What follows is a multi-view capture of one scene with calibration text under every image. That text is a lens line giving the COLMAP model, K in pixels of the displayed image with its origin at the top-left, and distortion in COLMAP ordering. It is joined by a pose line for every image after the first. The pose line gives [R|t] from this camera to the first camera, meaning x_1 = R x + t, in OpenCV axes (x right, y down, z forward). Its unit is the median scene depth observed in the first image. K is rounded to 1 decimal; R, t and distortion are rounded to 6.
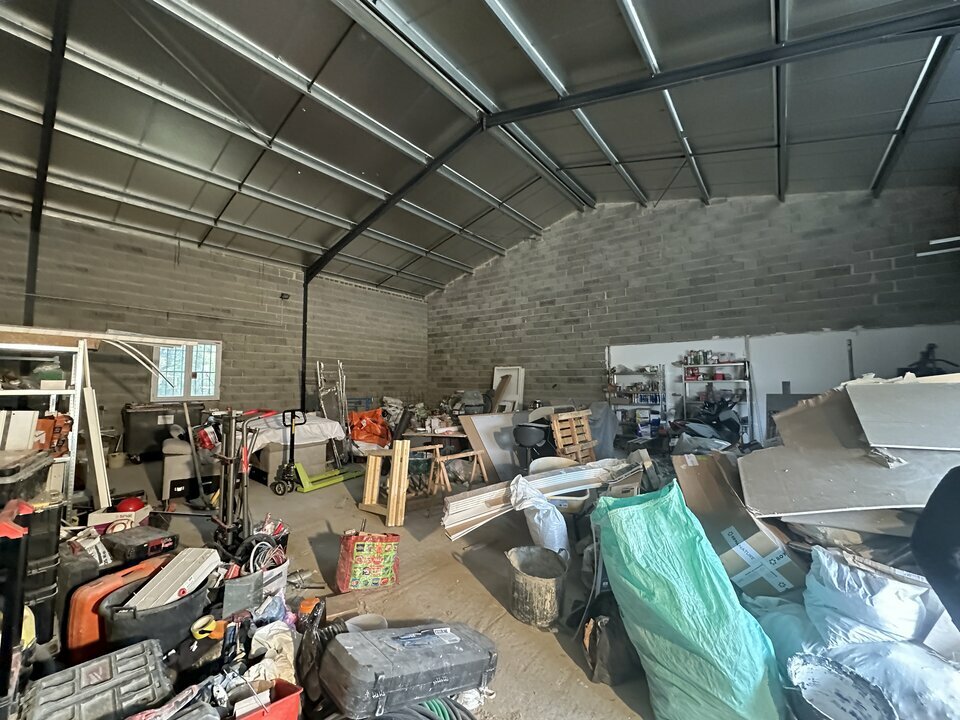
lens RADIAL K [[380.8, 0, 480.3], [0, 380.8, 357.9], [0, 0, 1]] dist [-0.003888, -0.000242]
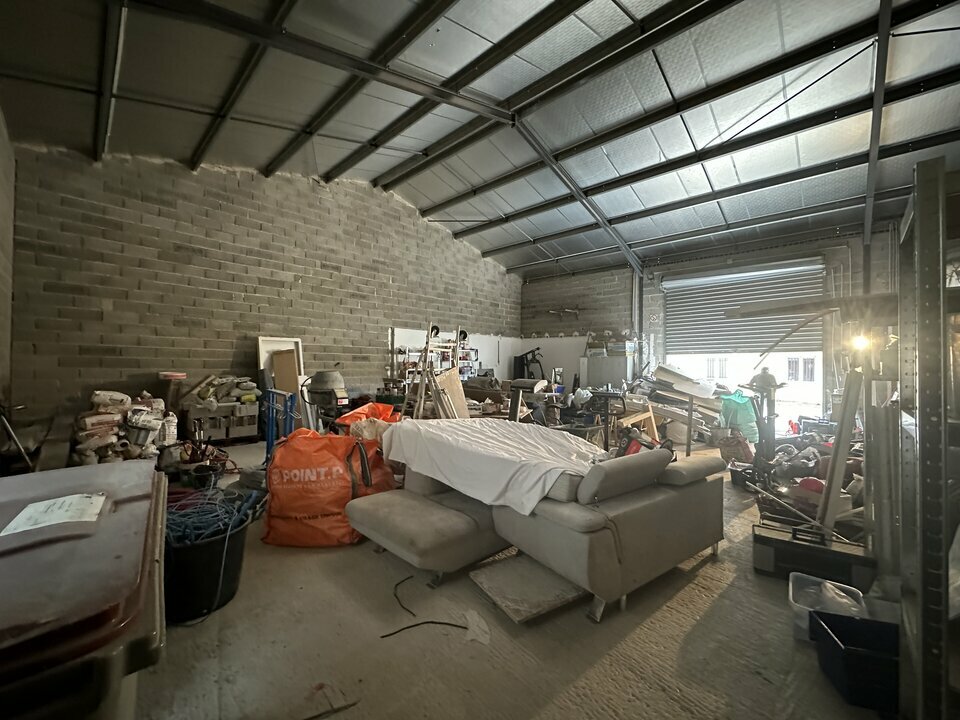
lens RADIAL K [[380.8, 0, 480.3], [0, 380.8, 357.9], [0, 0, 1]] dist [-0.003888, -0.000242]
pose [[0.081852, 0.015021, 0.996531, -0.673307], [-0.073213, 0.997276, -0.009019, 0.043451], [-0.993952, -0.072221, 0.082728, 0.609015]]
